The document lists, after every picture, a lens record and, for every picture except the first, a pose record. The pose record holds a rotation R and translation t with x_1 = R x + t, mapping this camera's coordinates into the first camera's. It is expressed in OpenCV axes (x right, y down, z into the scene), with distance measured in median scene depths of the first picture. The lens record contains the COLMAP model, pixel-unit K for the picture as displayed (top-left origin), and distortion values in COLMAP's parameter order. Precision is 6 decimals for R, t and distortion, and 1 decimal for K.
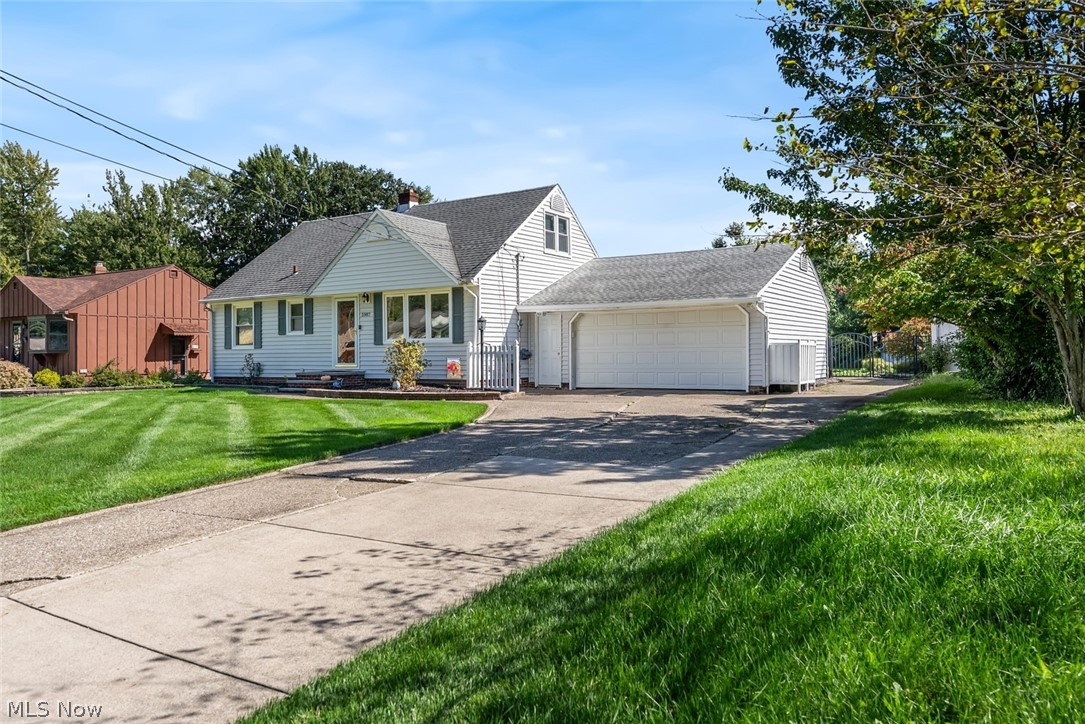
lens RADIAL K [[760.4, 0, 543.4], [0, 760.4, 361.1], [0, 0, 1]] dist [-0.011307, 0.016070]
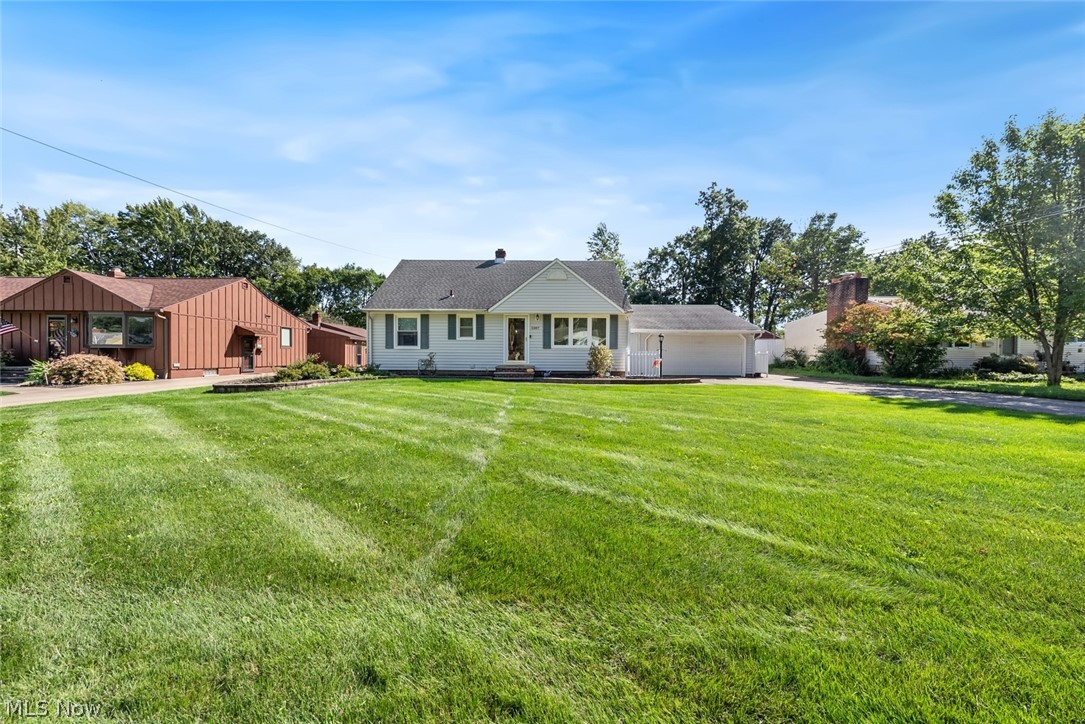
lens RADIAL K [[377.1, 0, 542.7], [0, 377.1, 363.2], [0, 0, 1]] dist [-0.000660, -0.000360]
pose [[0.852138, 0.008370, 0.523250, -0.429965], [-0.010007, 0.999950, 0.000301, 0.005301], [-0.523221, -0.005492, 0.852179, 0.254341]]
